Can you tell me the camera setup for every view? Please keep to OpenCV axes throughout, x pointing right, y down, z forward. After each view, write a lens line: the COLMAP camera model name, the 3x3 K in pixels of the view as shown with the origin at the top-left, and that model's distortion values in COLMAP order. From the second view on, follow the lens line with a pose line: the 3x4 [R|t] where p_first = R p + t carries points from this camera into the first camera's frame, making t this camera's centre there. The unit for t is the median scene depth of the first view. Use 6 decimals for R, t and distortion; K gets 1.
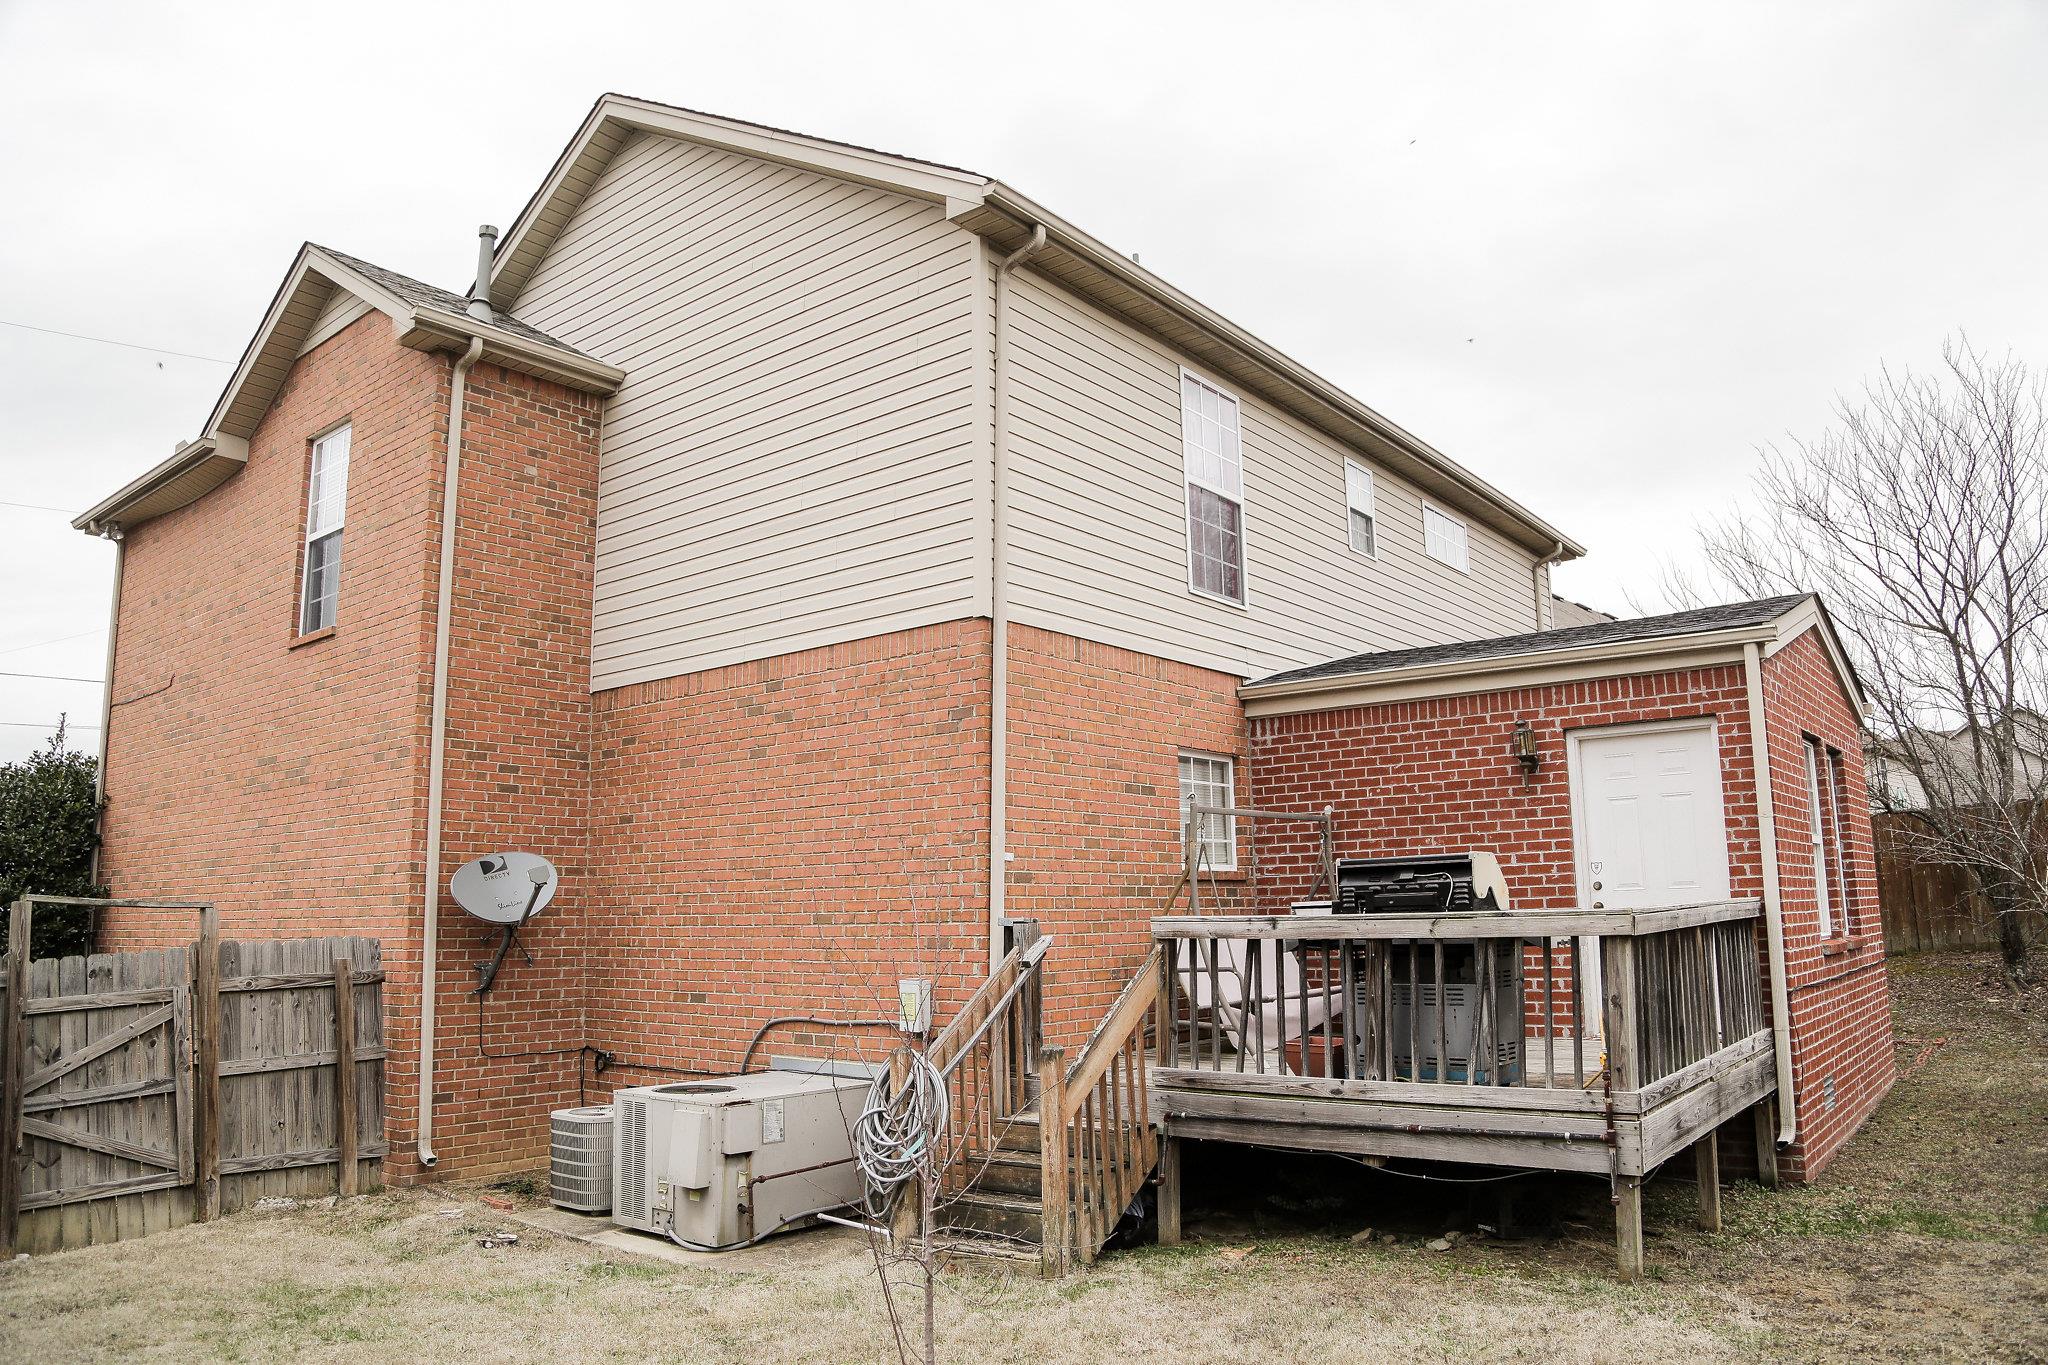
lens RADIAL K [[1407.4, 0, 1024.0], [0, 1407.4, 682.5], [0, 0, 1]] dist [-0.120991, 0.067716]
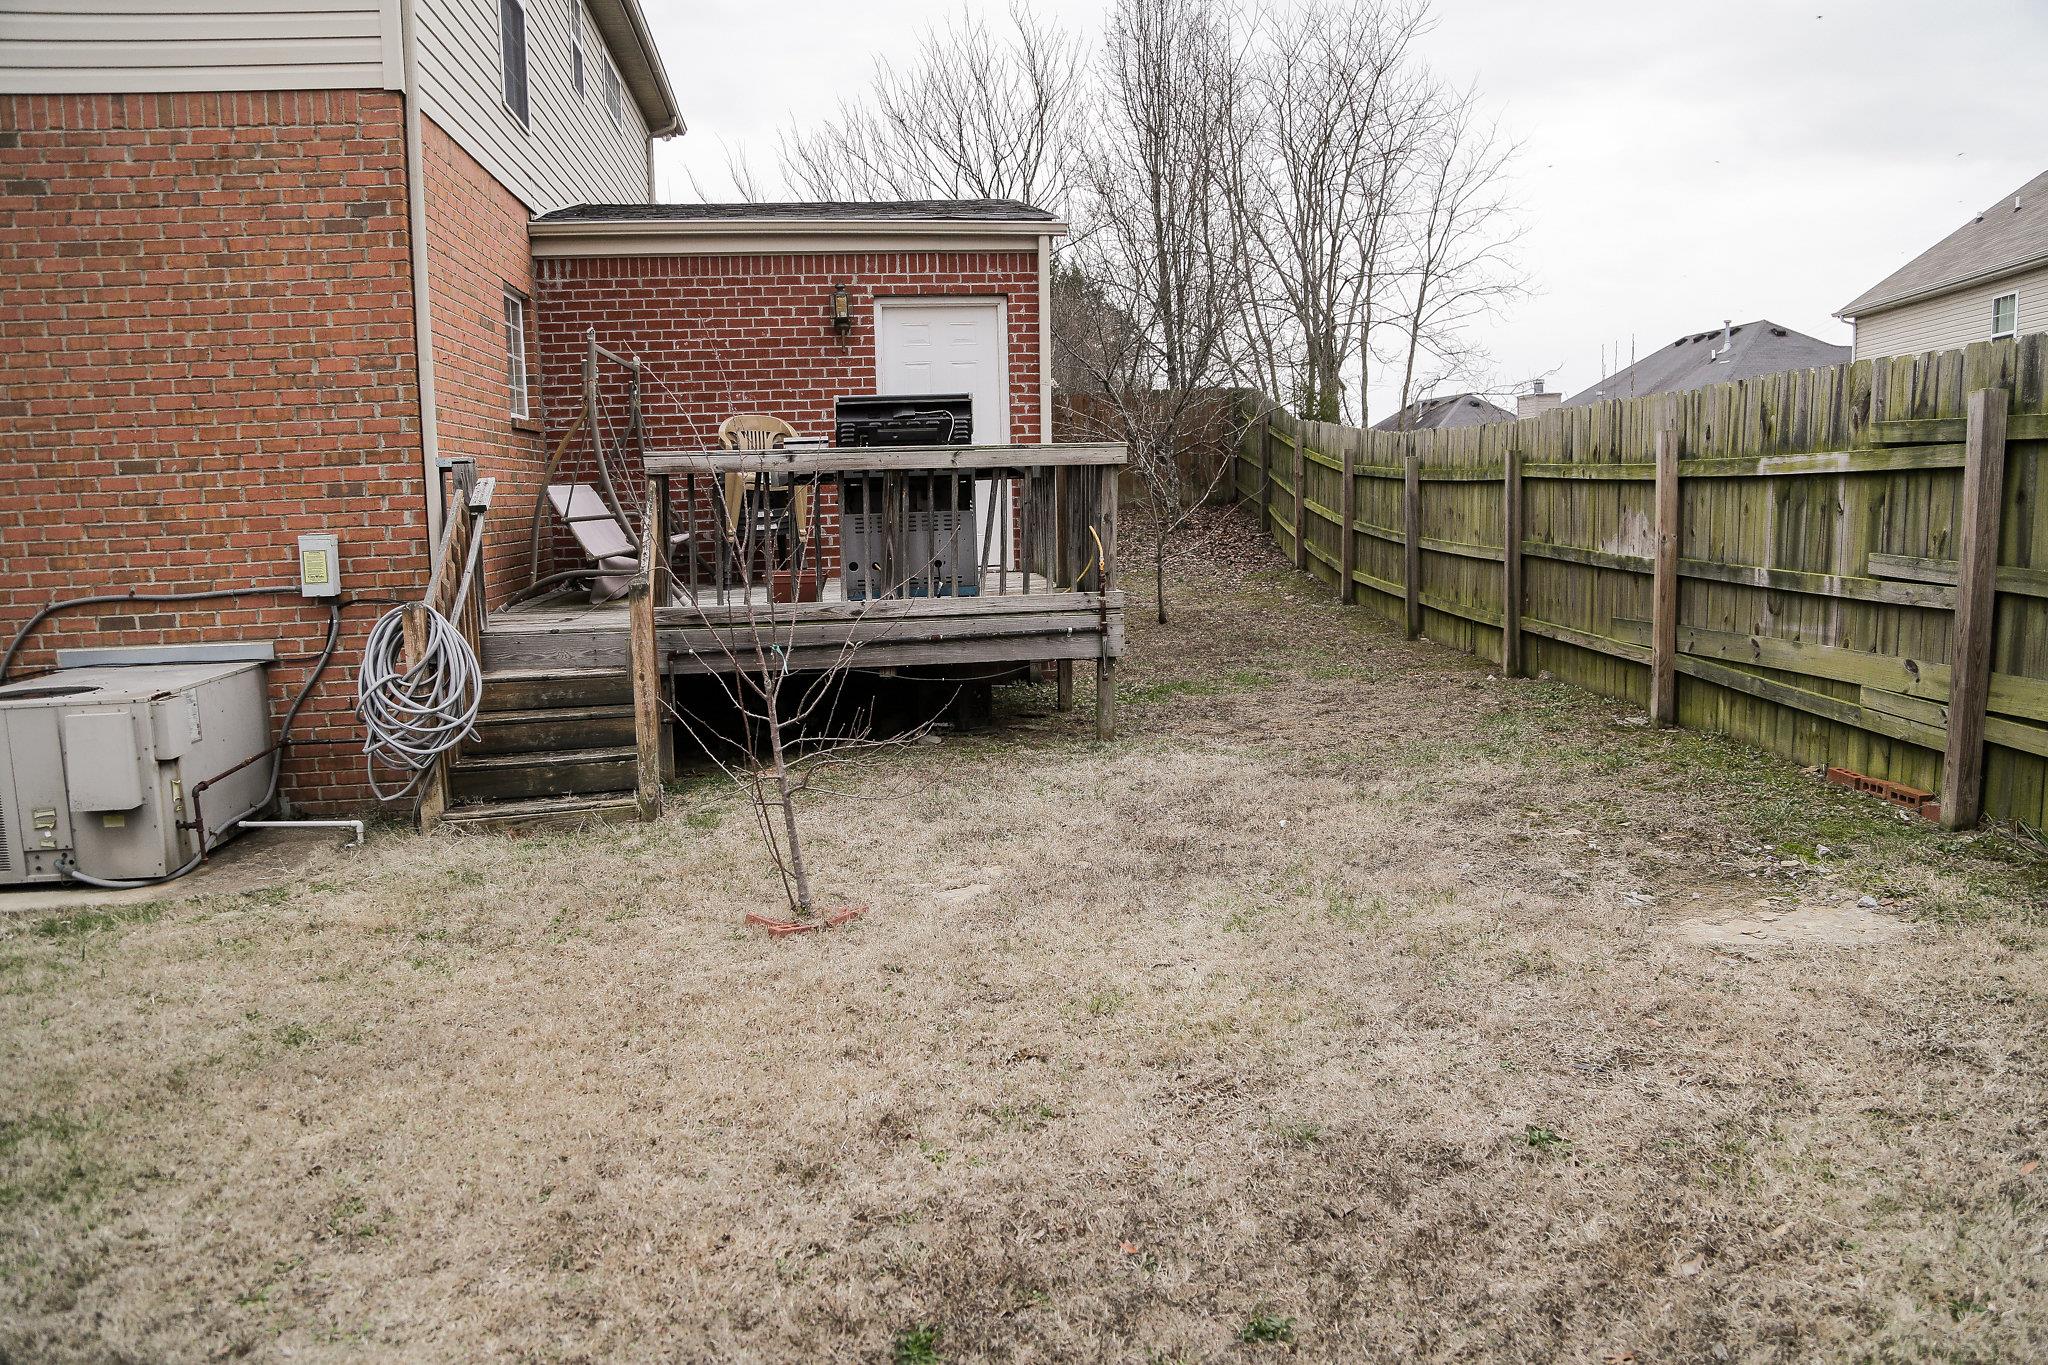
lens RADIAL K [[1407.4, 0, 1024.0], [0, 1407.4, 682.5], [0, 0, 1]] dist [-0.120991, 0.067716]
pose [[0.685216, -0.103115, 0.721004, -0.345023], [-0.103742, 0.966016, 0.236748, 0.055462], [-0.720914, -0.237022, 0.651233, 0.134168]]
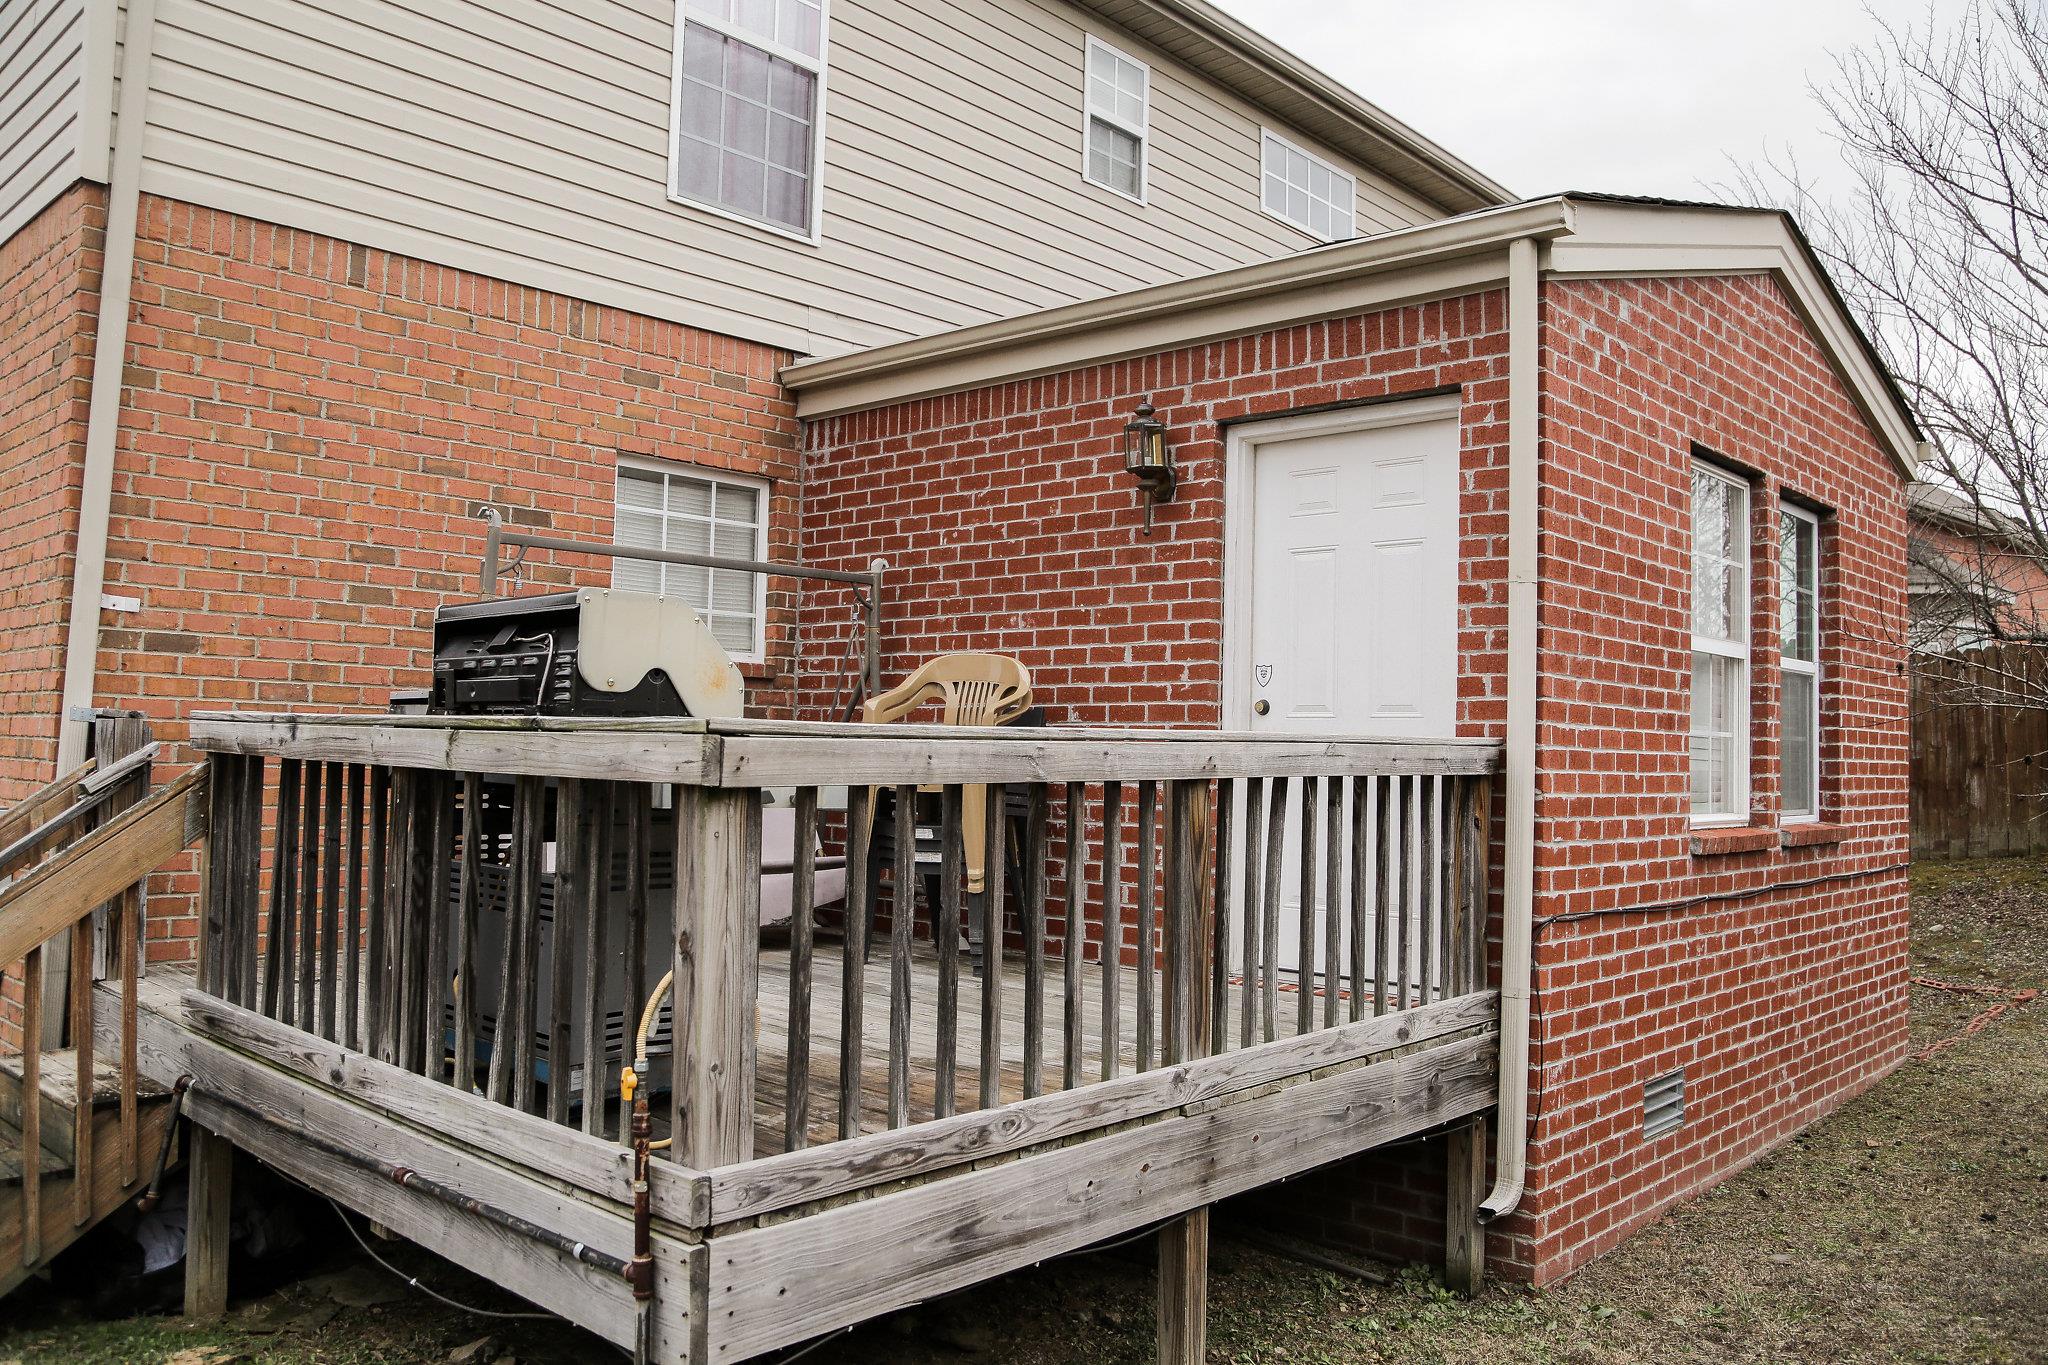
lens RADIAL K [[1566.9, 0, 1013.5], [0, 1566.9, 675.6], [0, 0, 1]] dist [-0.073551, 0.009005]
pose [[0.995715, 0.035941, -0.085207, 0.363935], [-0.025793, 0.992756, 0.117343, 0.062788], [0.088807, -0.114643, 0.989429, 0.364410]]
